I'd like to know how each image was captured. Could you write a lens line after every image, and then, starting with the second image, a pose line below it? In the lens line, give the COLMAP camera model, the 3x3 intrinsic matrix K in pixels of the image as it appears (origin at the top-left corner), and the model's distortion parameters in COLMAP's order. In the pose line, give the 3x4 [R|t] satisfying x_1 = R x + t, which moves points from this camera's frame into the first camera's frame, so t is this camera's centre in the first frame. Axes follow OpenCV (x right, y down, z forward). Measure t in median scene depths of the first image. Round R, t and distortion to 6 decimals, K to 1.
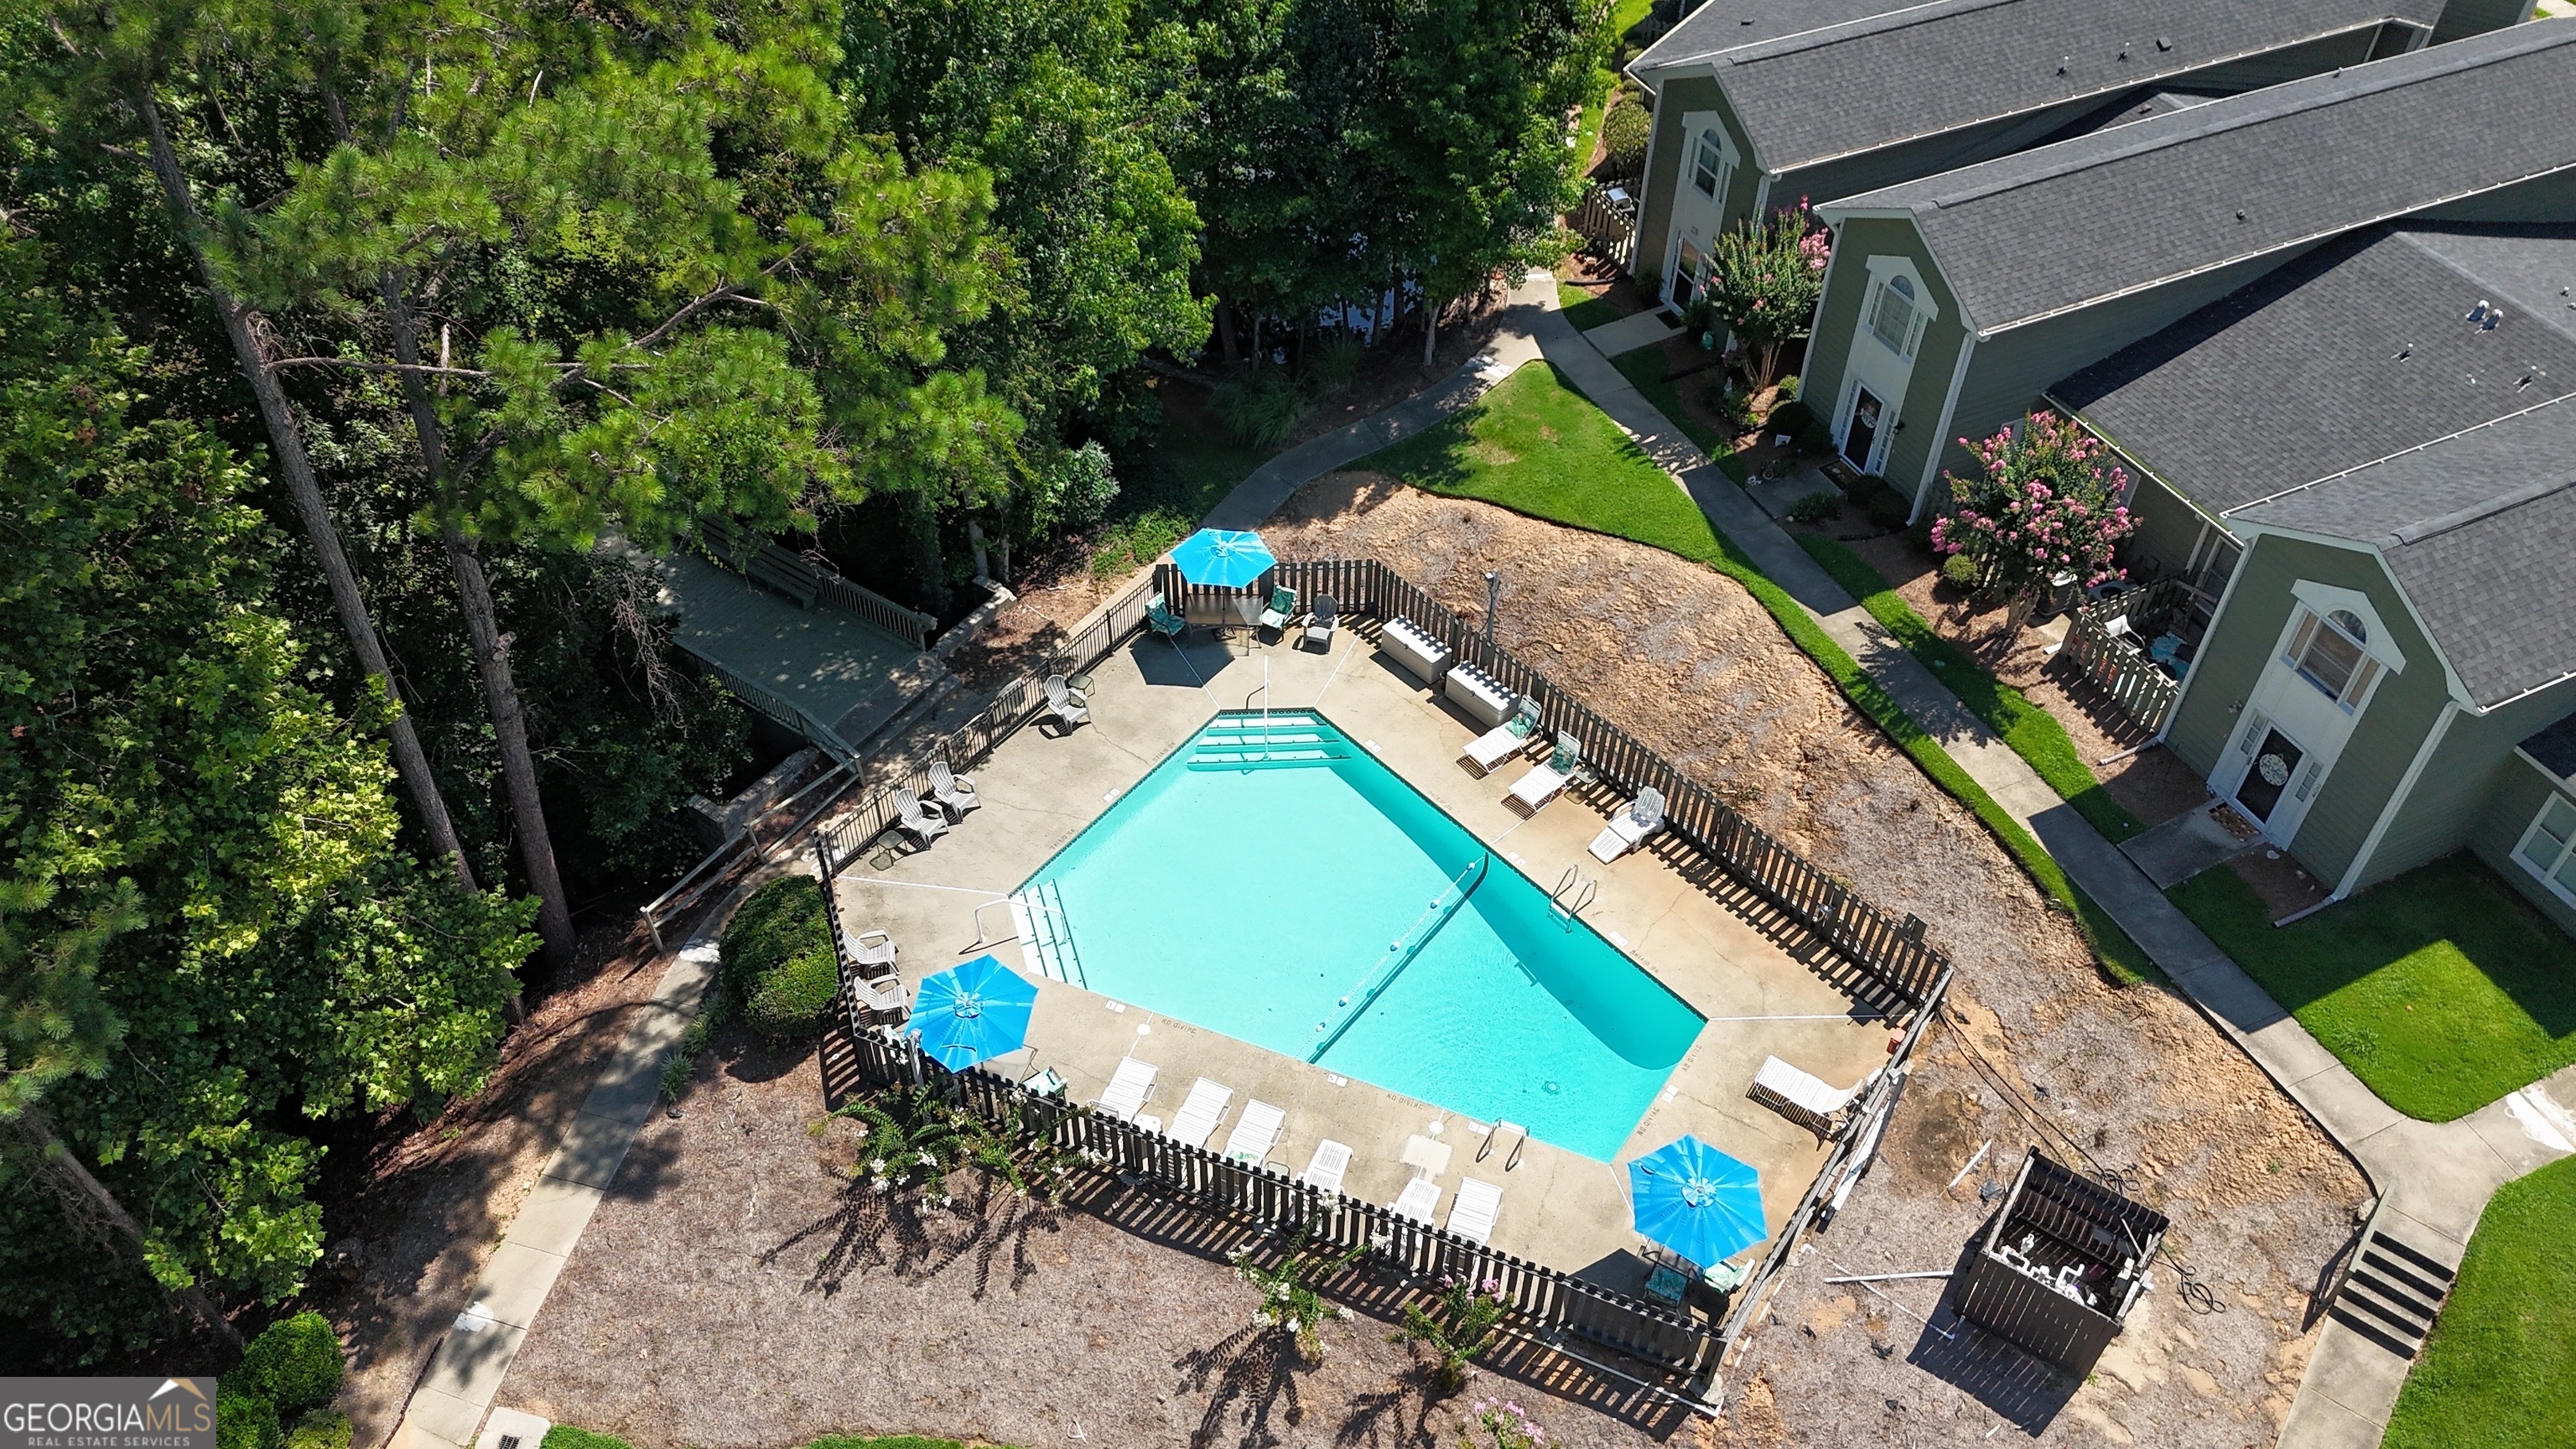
lens RADIAL K [[1910.2, 0, 1288.0], [0, 1910.2, 724.5], [0, 0, 1]] dist [0.112759, -0.148822]
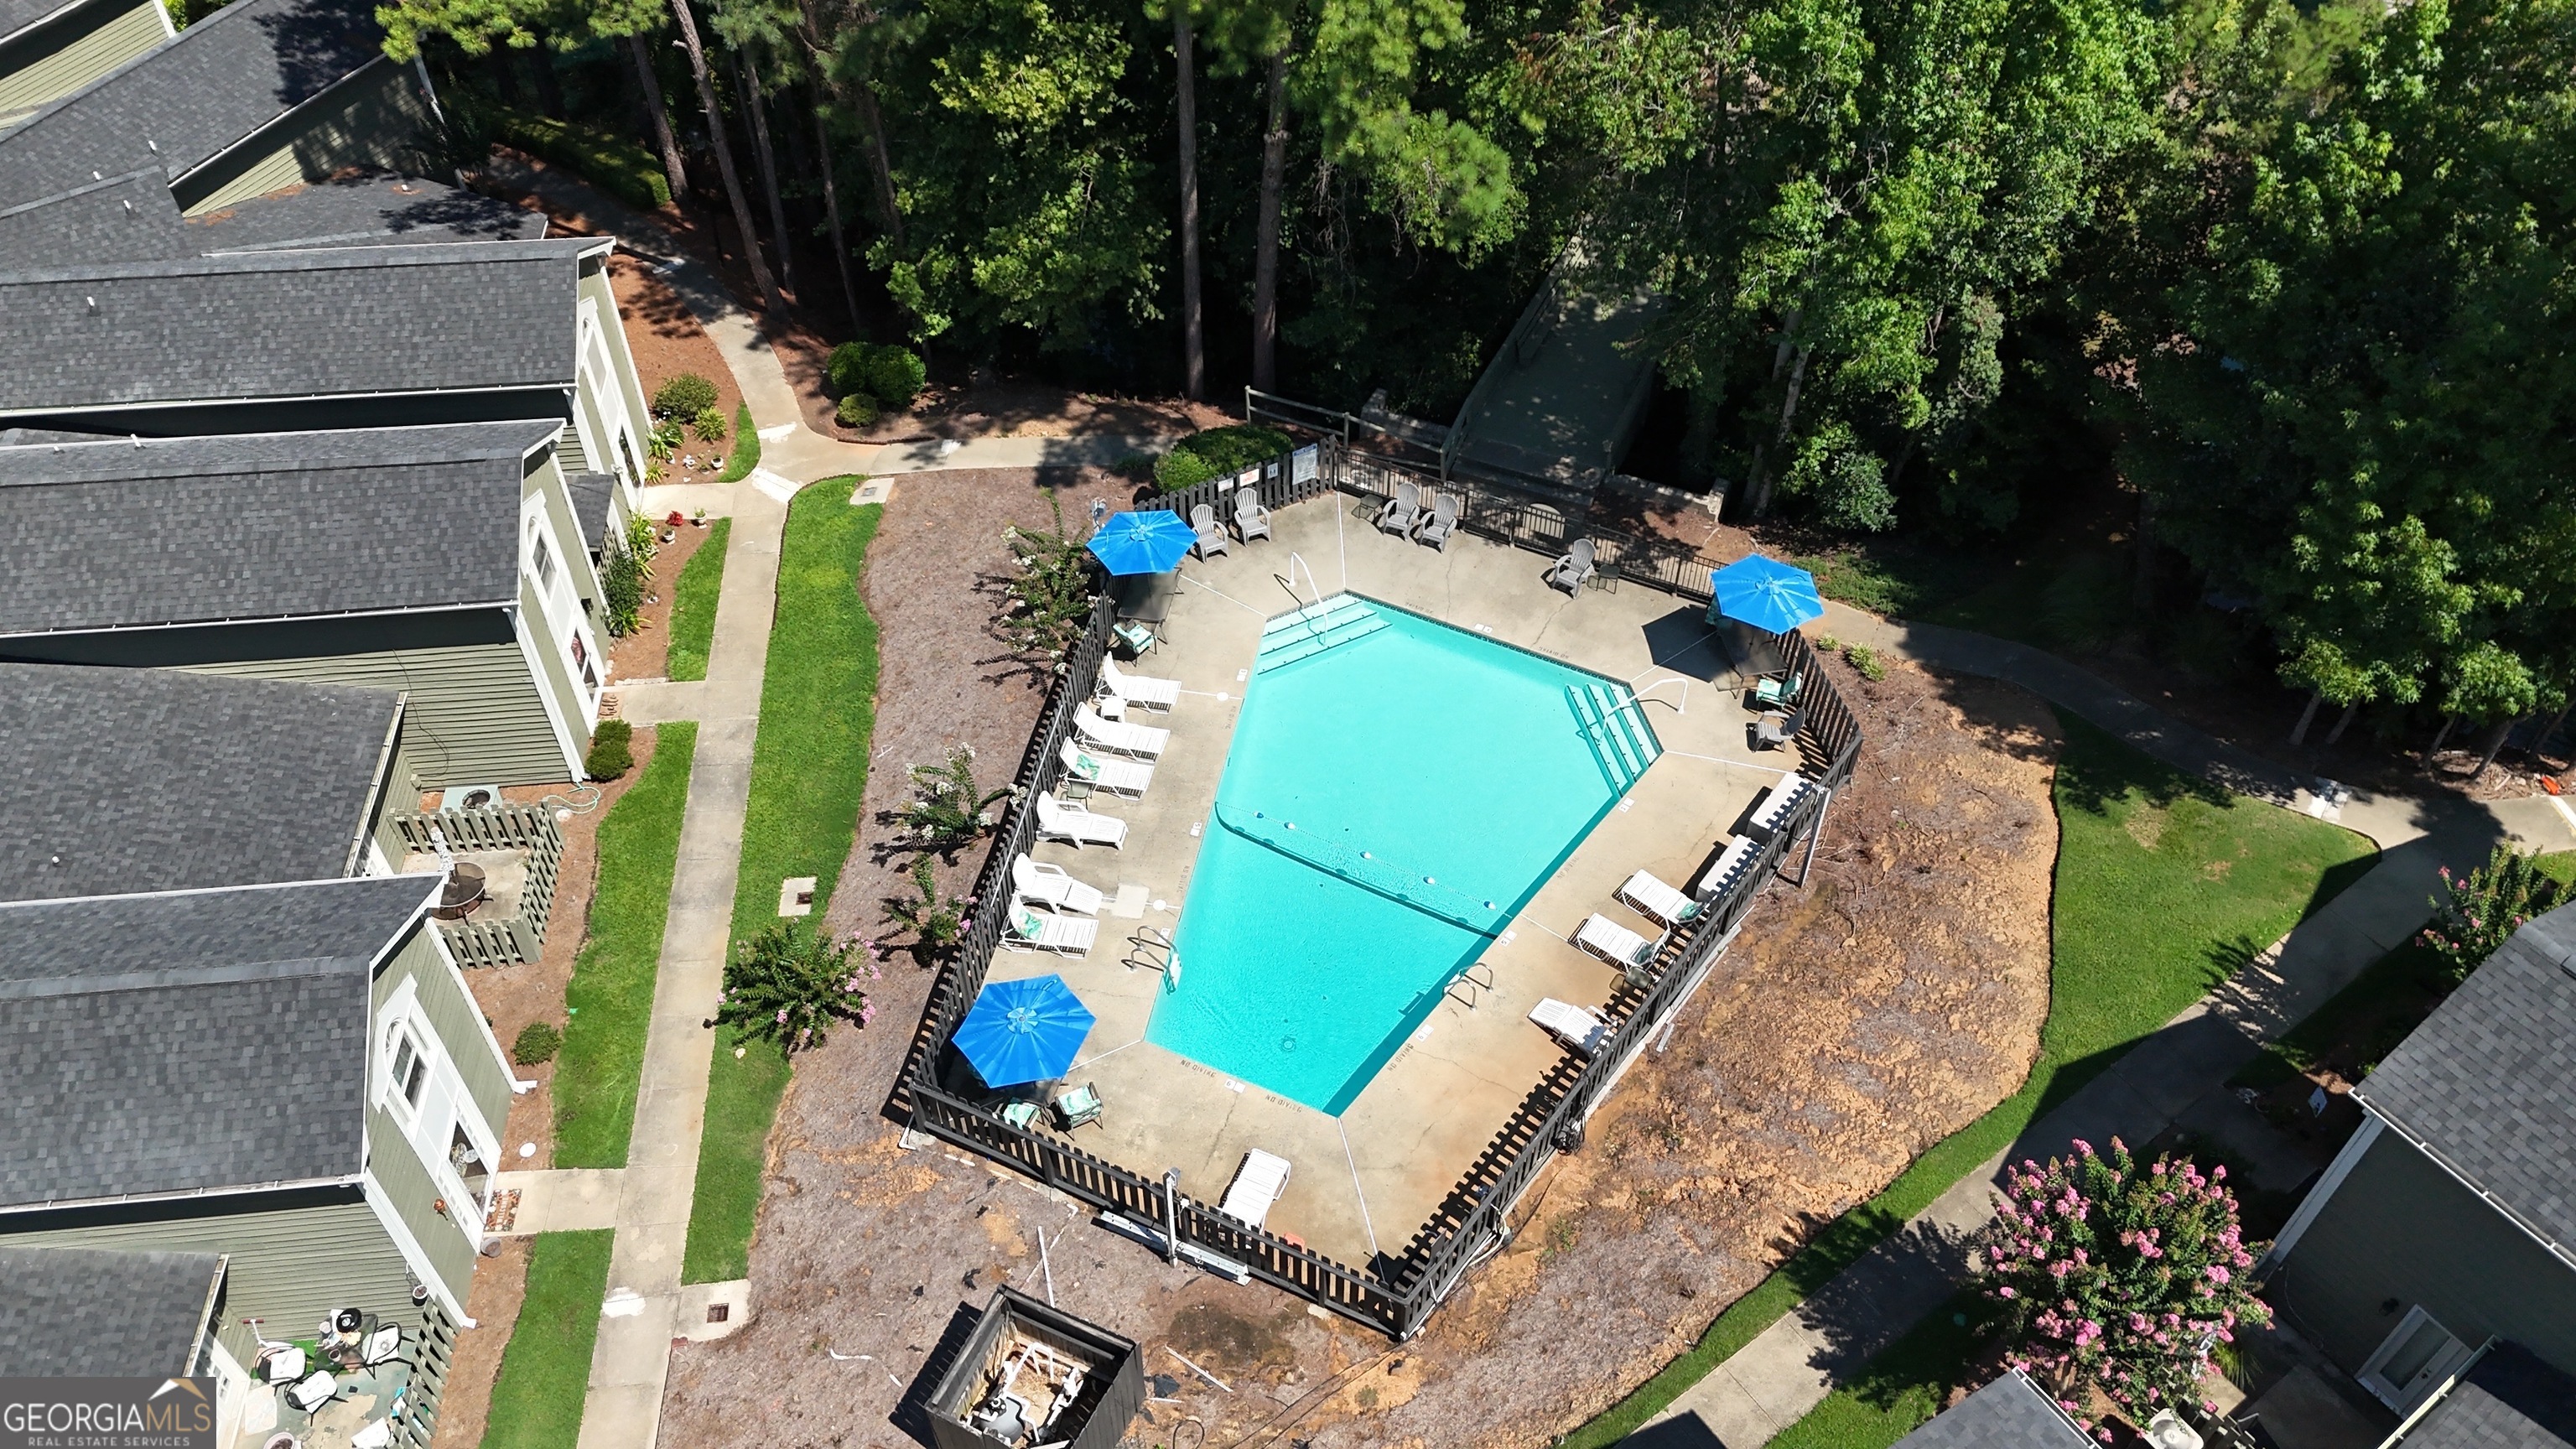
lens RADIAL K [[1910.2, 0, 1288.0], [0, 1910.2, 724.5], [0, 0, 1]] dist [0.112759, -0.148822]
pose [[0.182987, 0.704453, -0.685757, 0.682443], [-0.685307, 0.591530, 0.424790, -0.321970], [0.704890, 0.392223, 0.591008, 0.339978]]
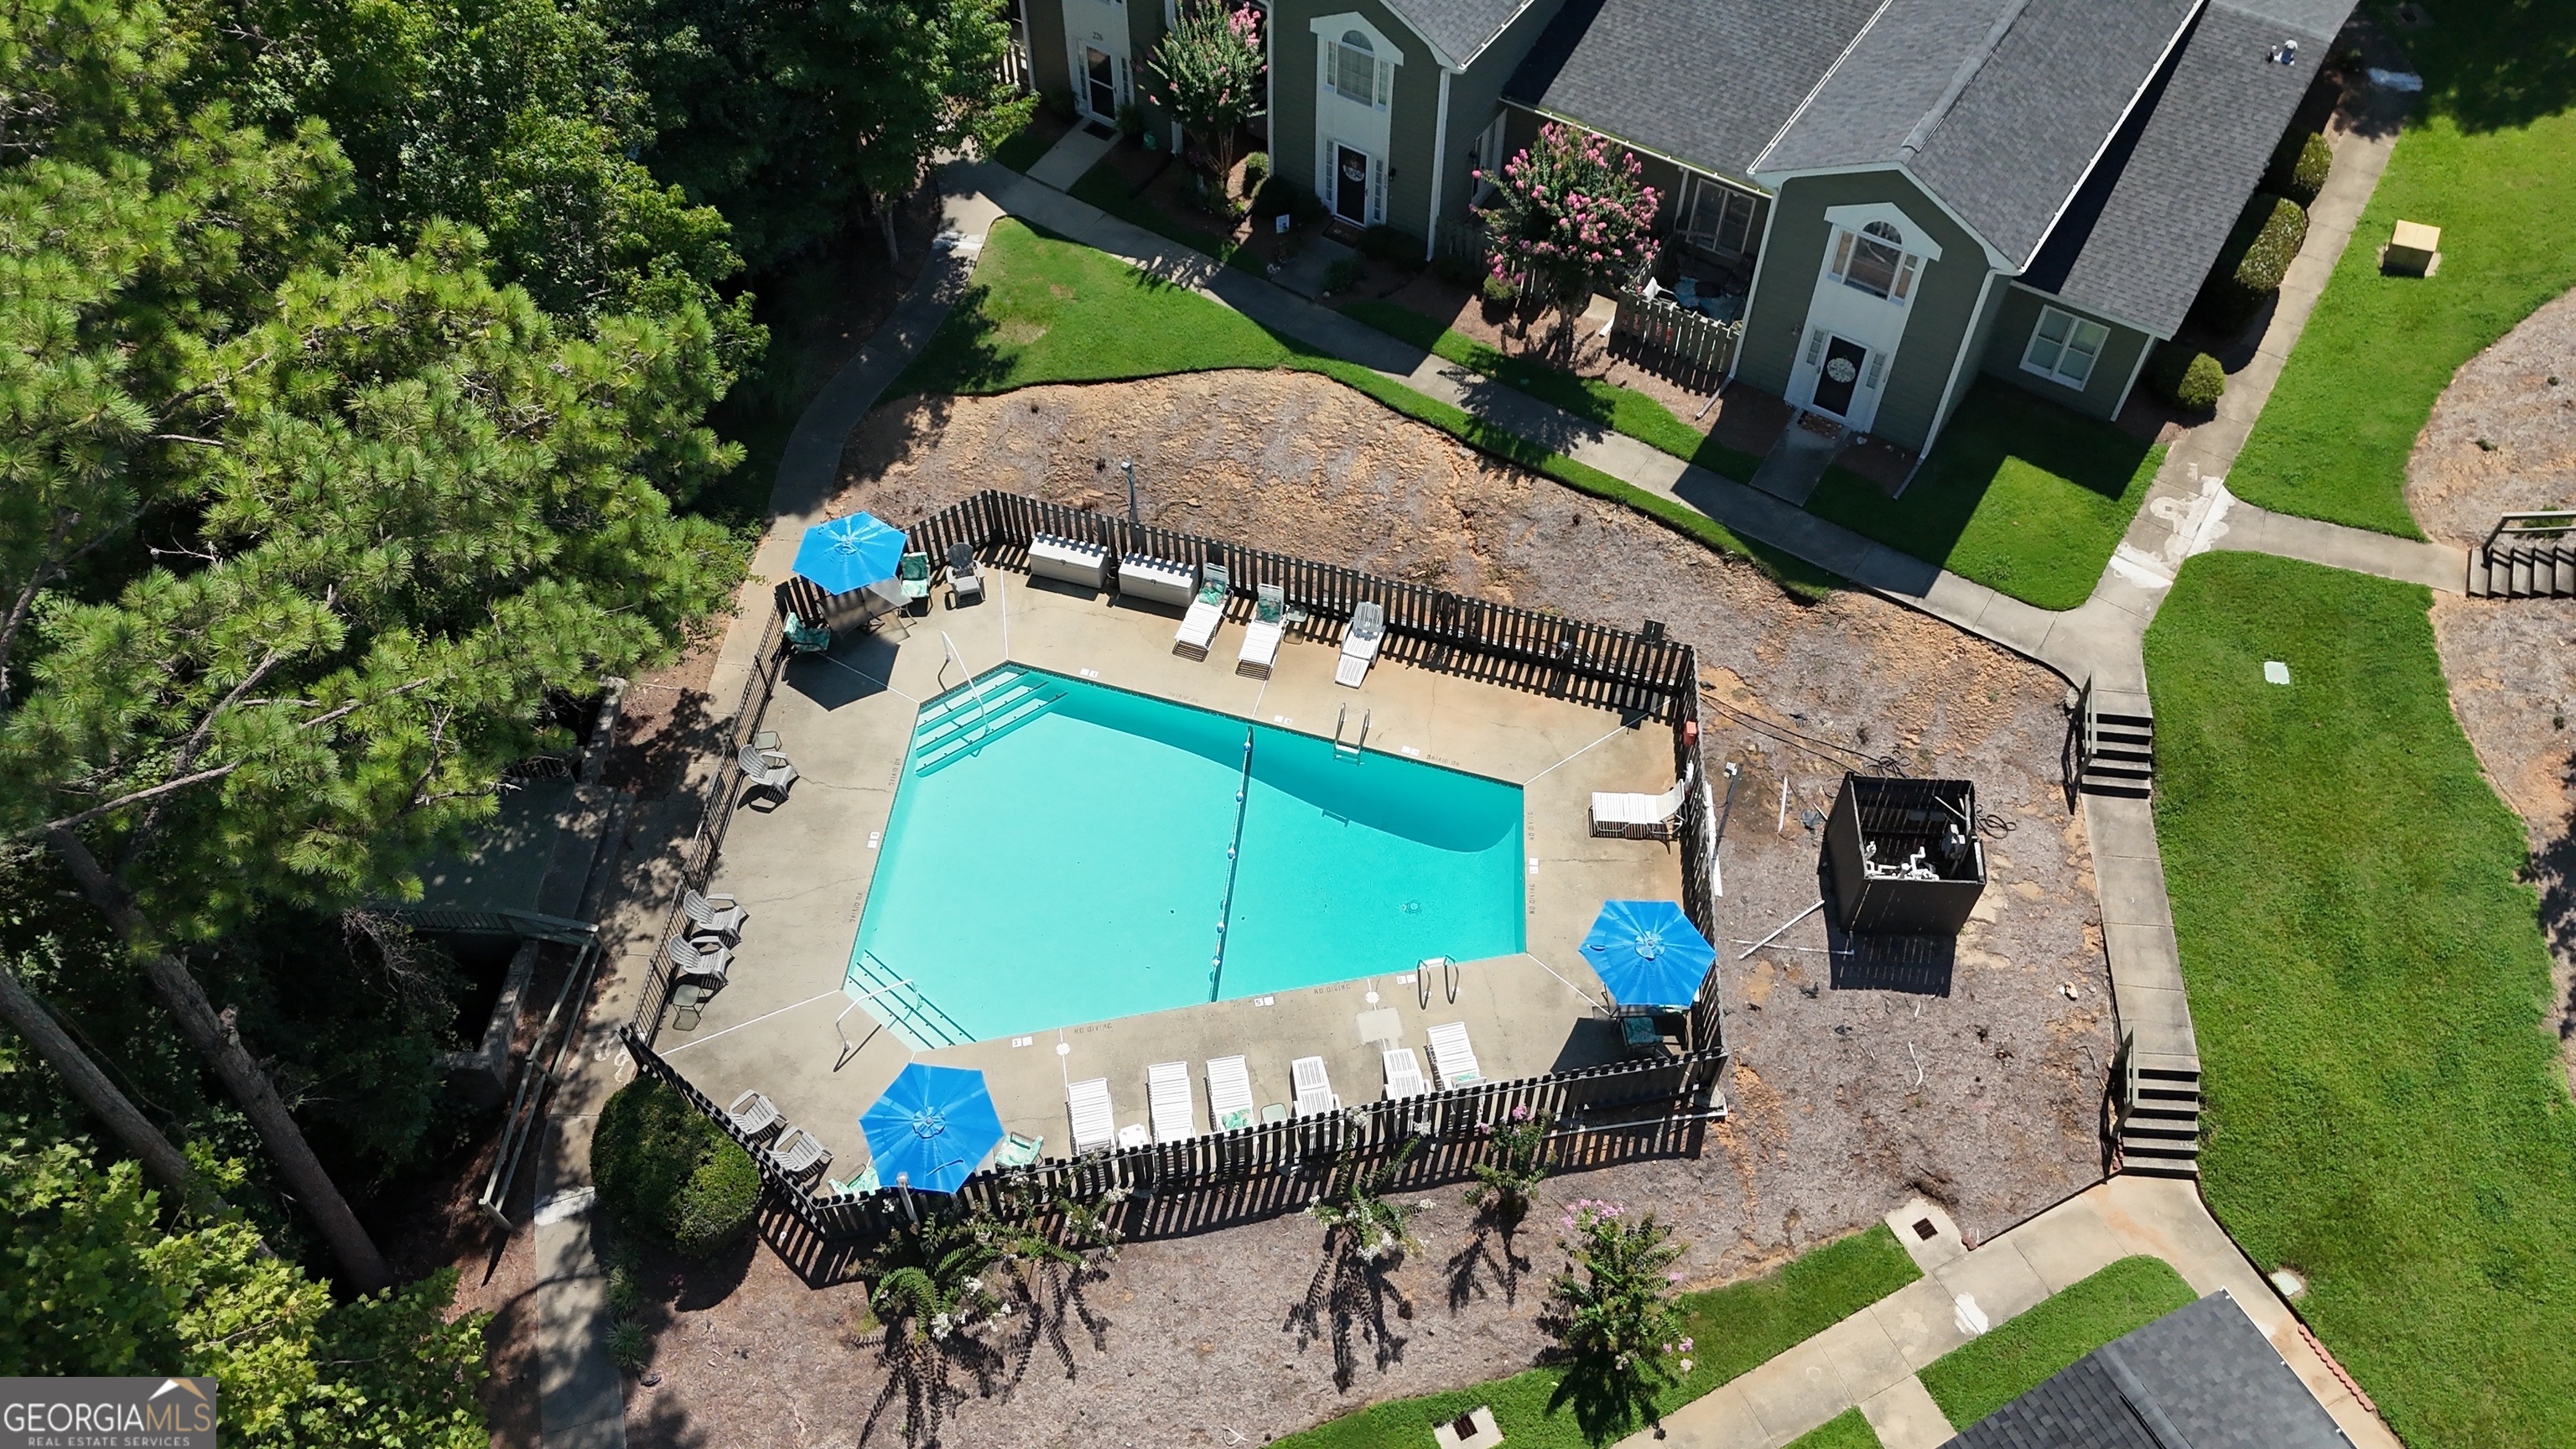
lens RADIAL K [[1908.0, 0, 1288.0], [0, 1908.0, 724.5], [0, 0, 1]] dist [0.162428, -0.407690]
pose [[0.849391, -0.424117, 0.314103, -0.202399], [0.374456, 0.903701, 0.207624, -0.140421], [-0.371912, -0.058736, 0.926408, 0.061319]]
